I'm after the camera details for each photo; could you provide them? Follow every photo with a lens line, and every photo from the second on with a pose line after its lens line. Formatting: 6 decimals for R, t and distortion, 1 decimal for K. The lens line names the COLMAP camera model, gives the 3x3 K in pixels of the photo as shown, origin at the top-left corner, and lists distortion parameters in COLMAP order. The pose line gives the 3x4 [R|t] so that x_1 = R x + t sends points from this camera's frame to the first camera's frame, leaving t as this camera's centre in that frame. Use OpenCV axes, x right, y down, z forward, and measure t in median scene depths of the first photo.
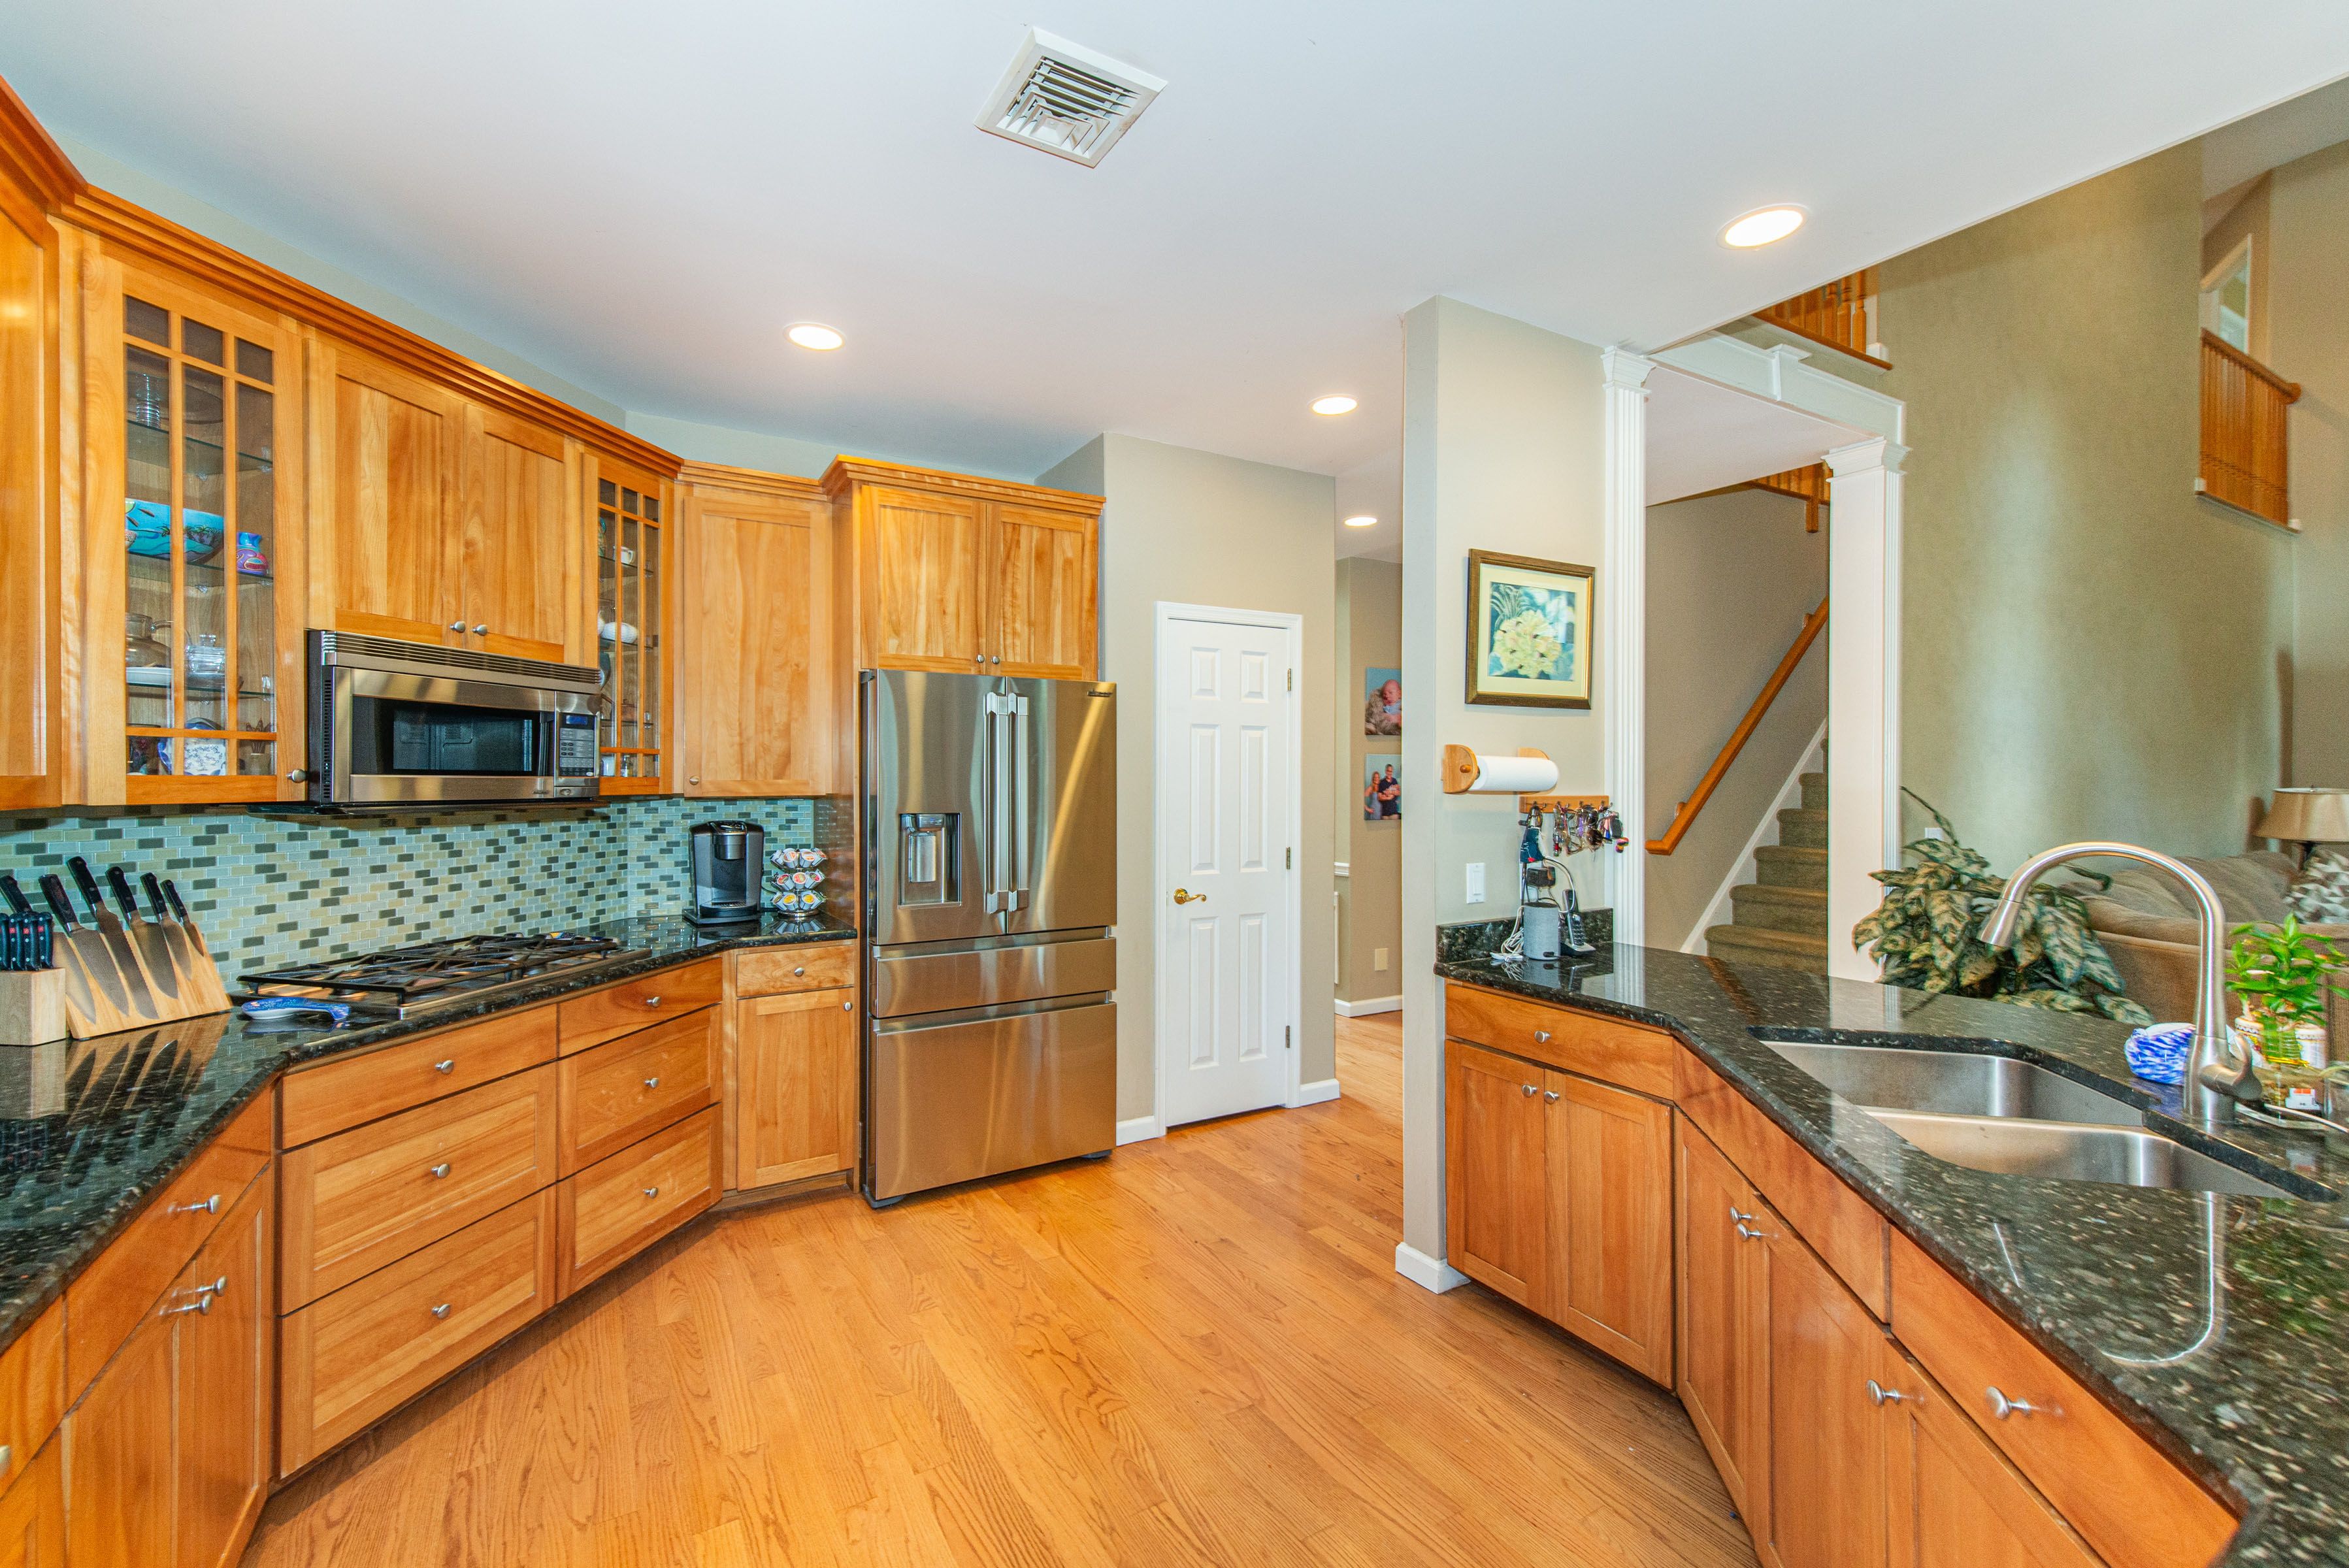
lens RADIAL K [[956.7, 0, 1098.0], [0, 956.7, 784.2], [0, 0, 1]] dist [0.011156, -0.000349]
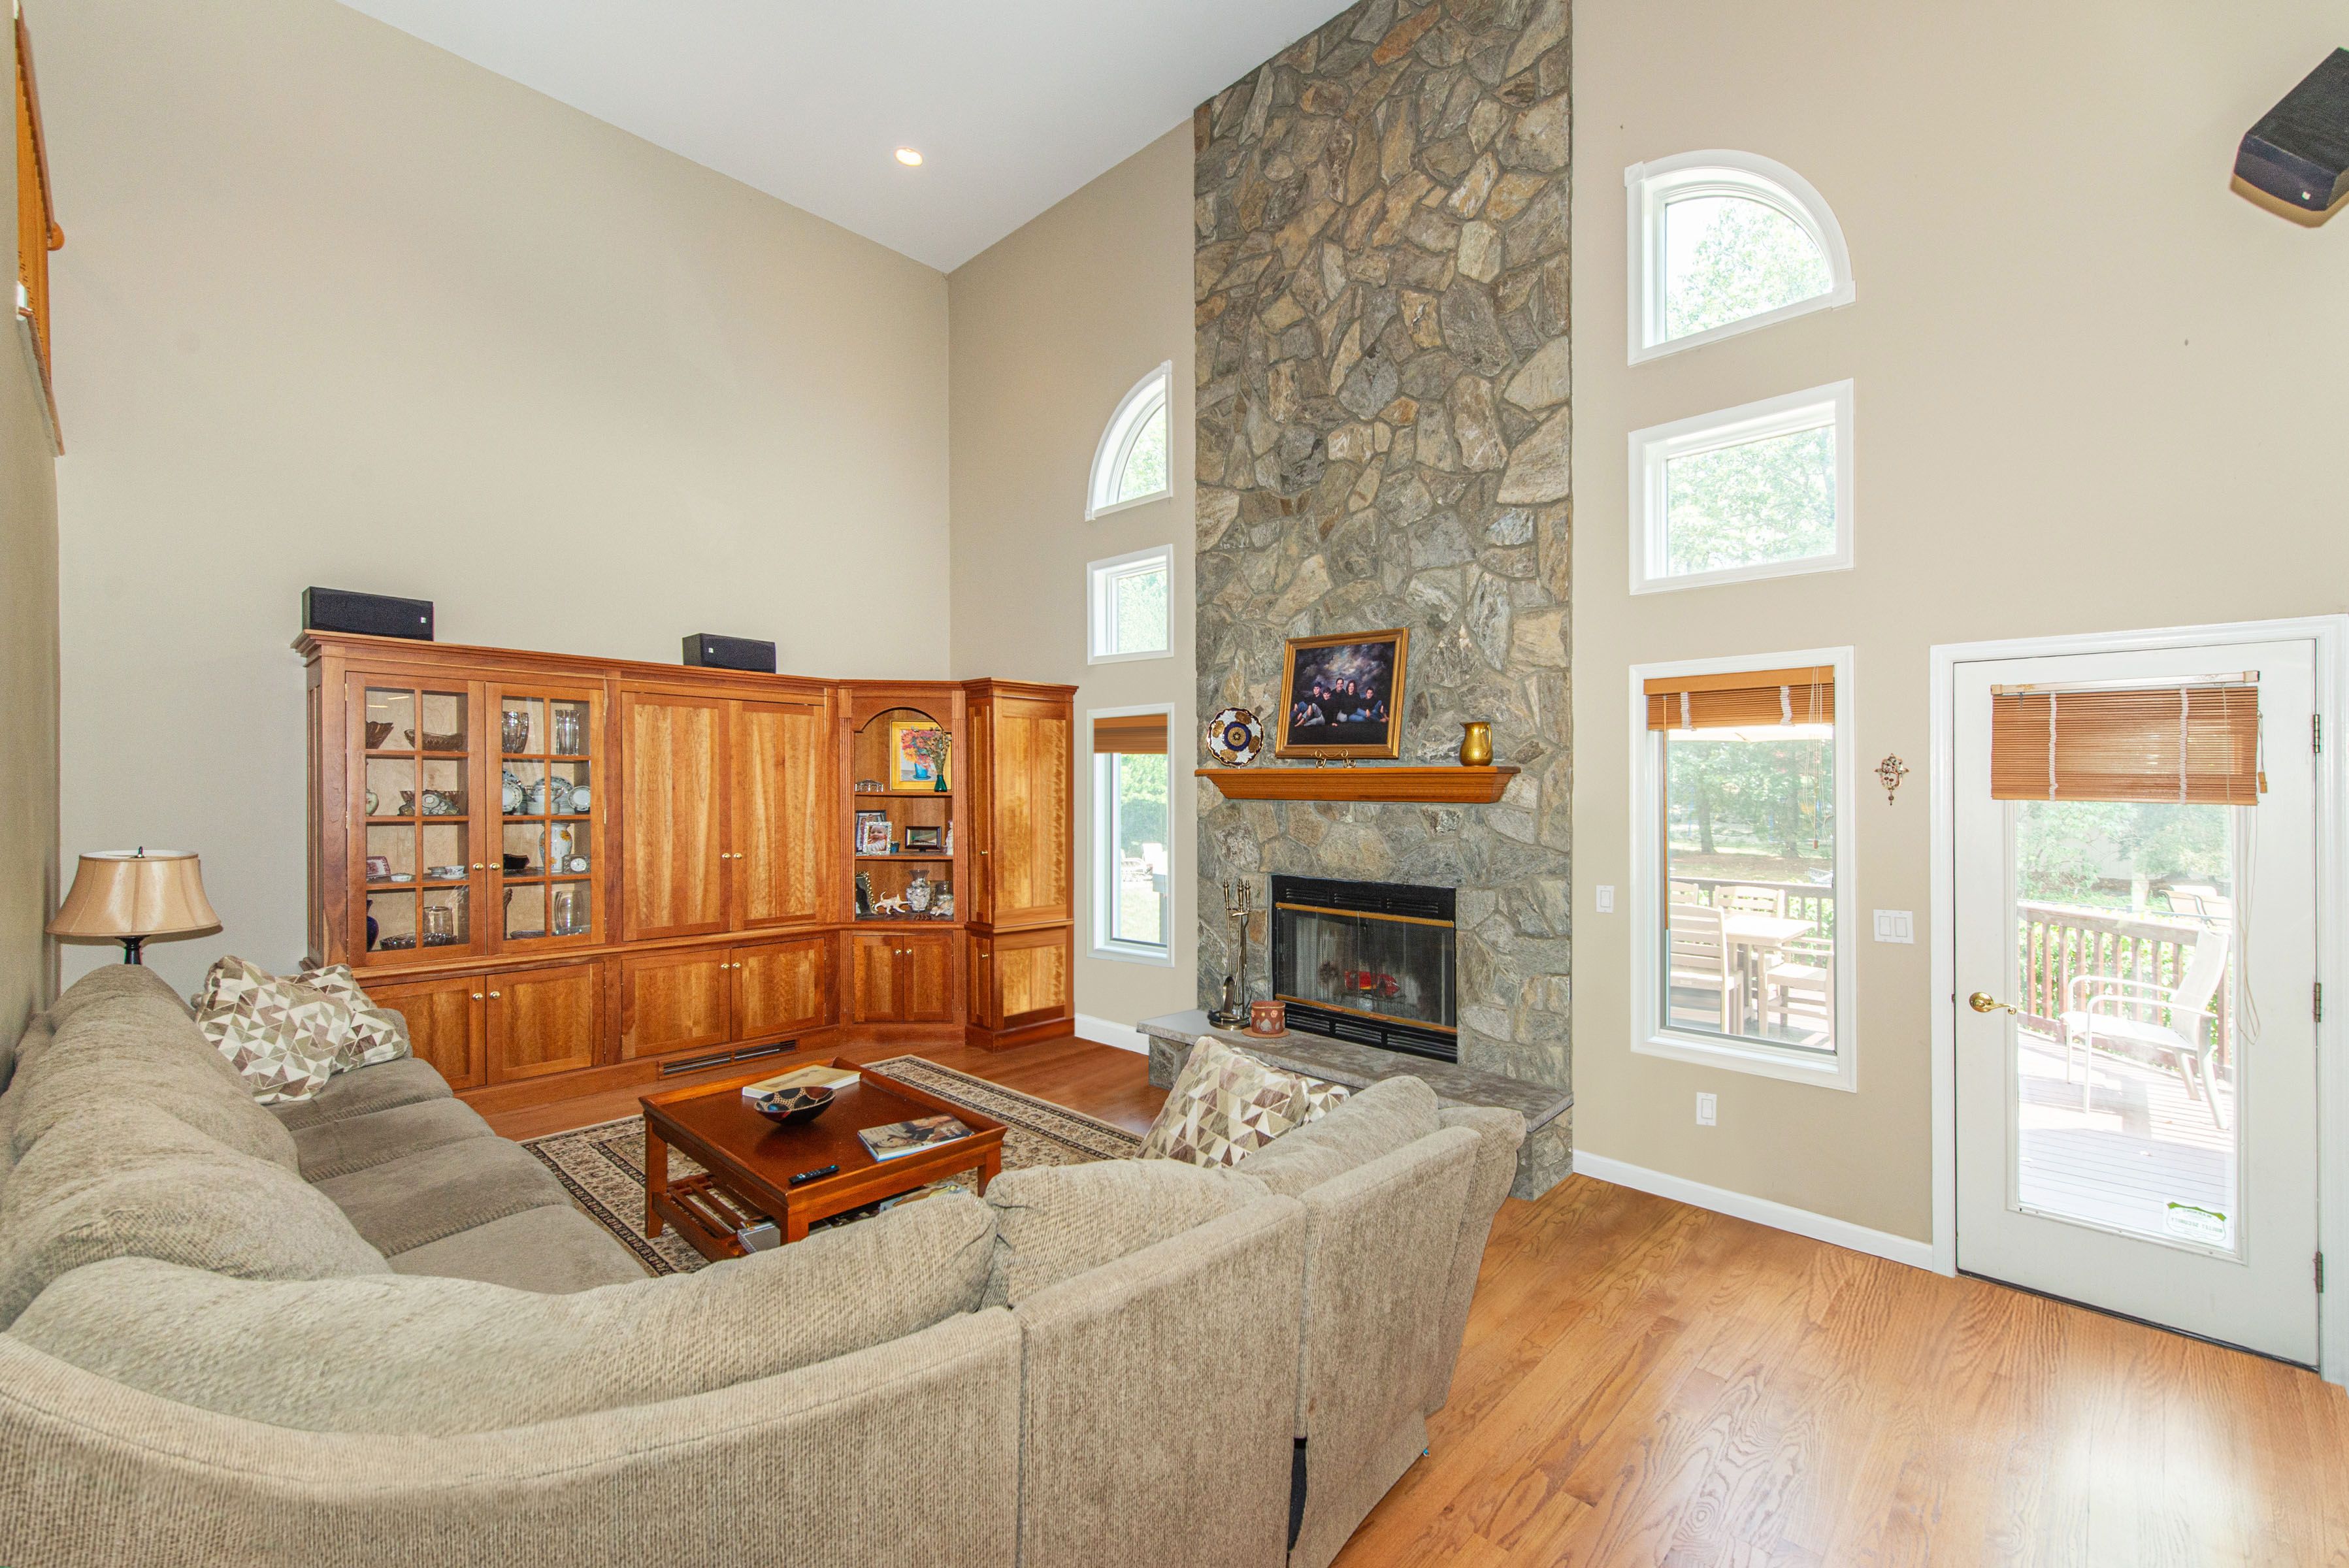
lens RADIAL K [[978.8, 0, 1237.5], [0, 978.8, 785.0], [0, 0, 1]] dist [0.013978, -0.000286]
pose [[-0.331922, 0.004575, 0.943296, 0.772042], [-0.001364, 0.999985, -0.005330, -0.077968], [-0.943306, -0.003056, -0.331911, 1.082434]]
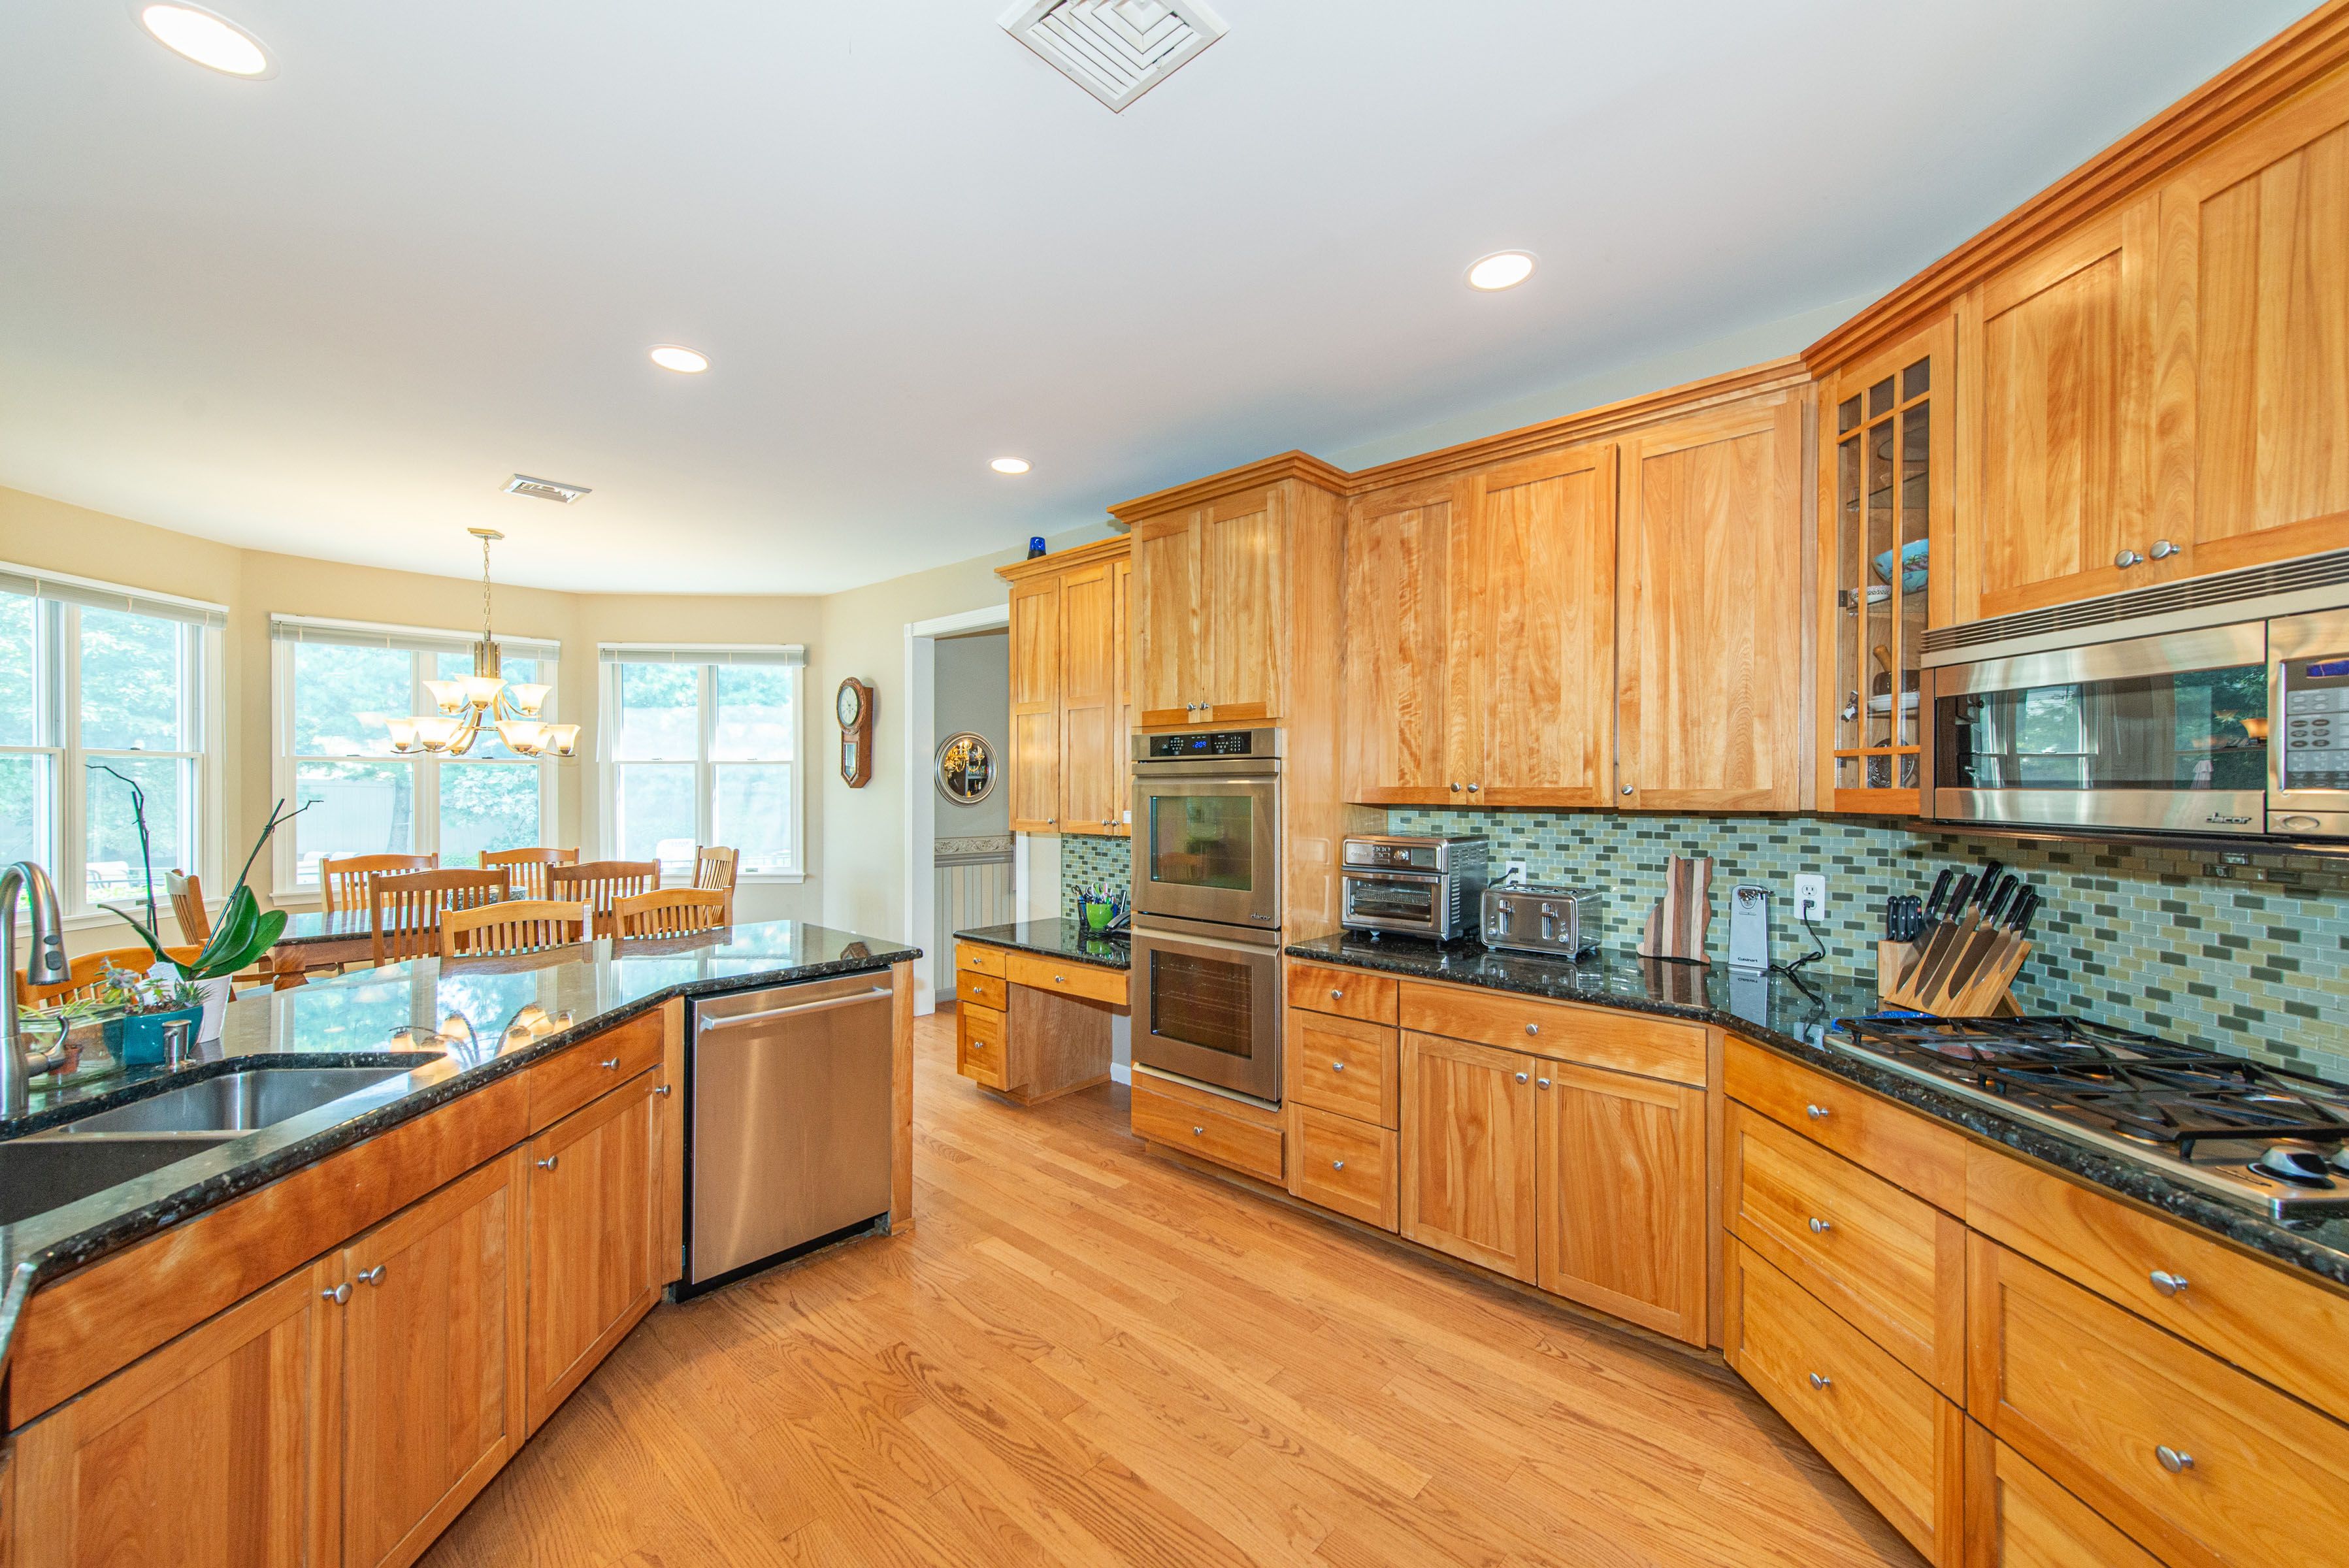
lens RADIAL K [[936.5, 0, 1177.4], [0, 936.5, 789.9], [0, 0, 1]] dist [0.012232, -0.000161]
pose [[-0.948821, 0.004854, -0.315776, 0.126013], [0.001614, 0.999943, 0.010520, -0.014318], [0.315809, 0.009472, -0.948776, 1.216121]]
